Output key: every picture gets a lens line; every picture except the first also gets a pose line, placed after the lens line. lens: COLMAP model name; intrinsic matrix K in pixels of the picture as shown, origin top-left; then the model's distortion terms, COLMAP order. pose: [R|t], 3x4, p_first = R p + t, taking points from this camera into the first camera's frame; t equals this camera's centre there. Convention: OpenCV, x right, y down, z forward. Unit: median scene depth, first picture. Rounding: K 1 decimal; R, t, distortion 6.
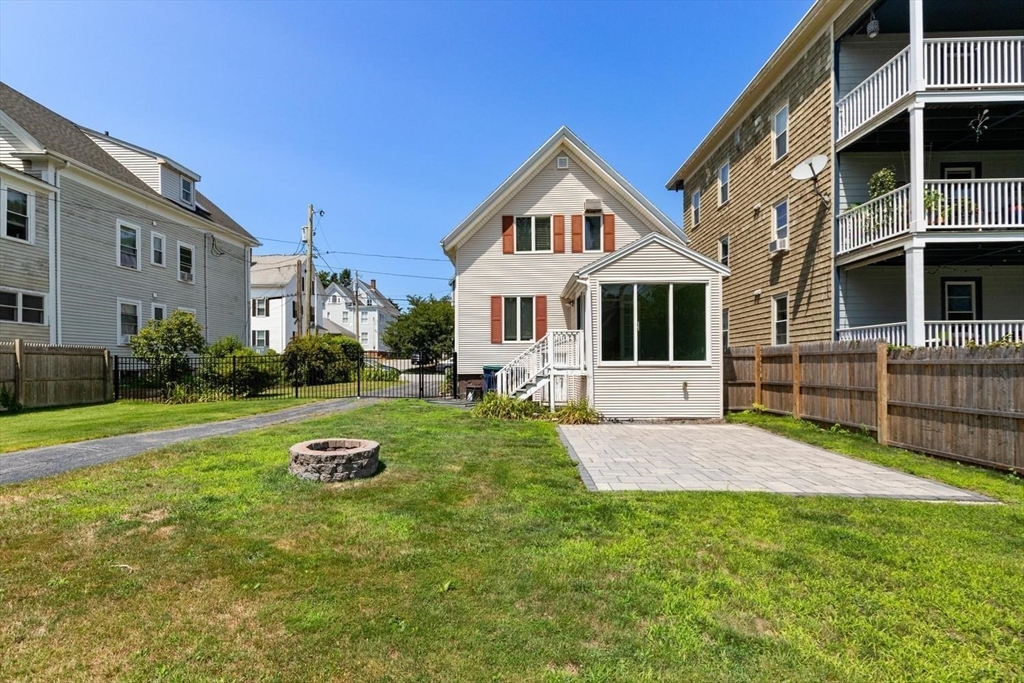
lens RADIAL K [[472.4, 0, 489.5], [0, 472.4, 364.2], [0, 0, 1]] dist [0.008721, 0.000085]
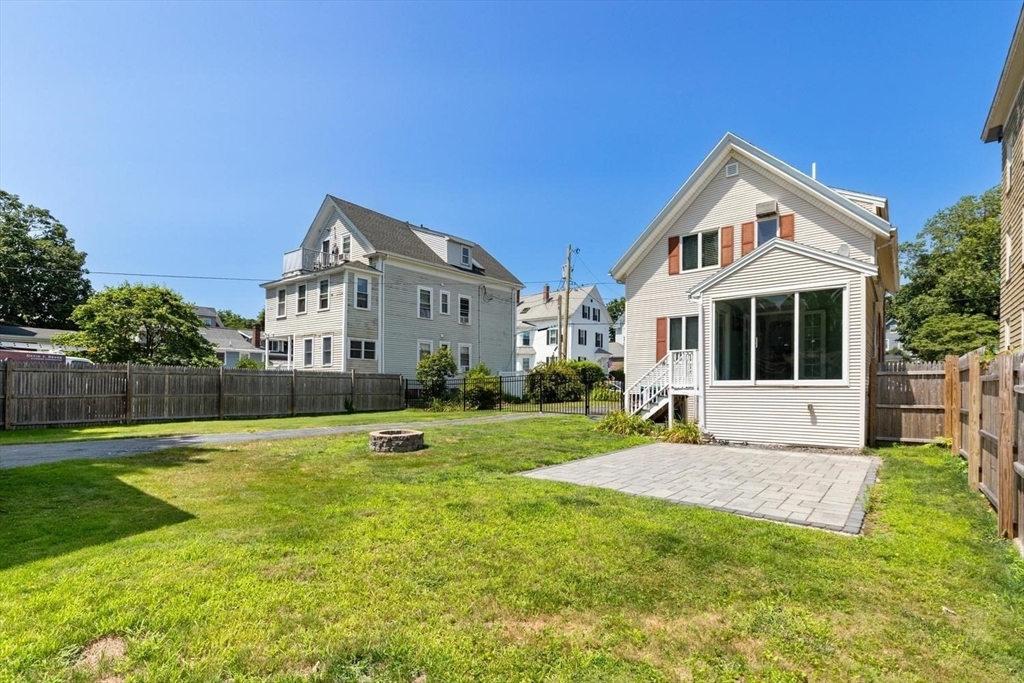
lens RADIAL K [[472.4, 0, 490.7], [0, 472.4, 385.3], [0, 0, 1]] dist [0.008721, 0.000085]
pose [[0.800907, 0.001370, -0.598788, 0.331661], [-0.003740, 0.999989, -0.002715, 0.005441], [0.598778, 0.004414, 0.800903, -0.036467]]
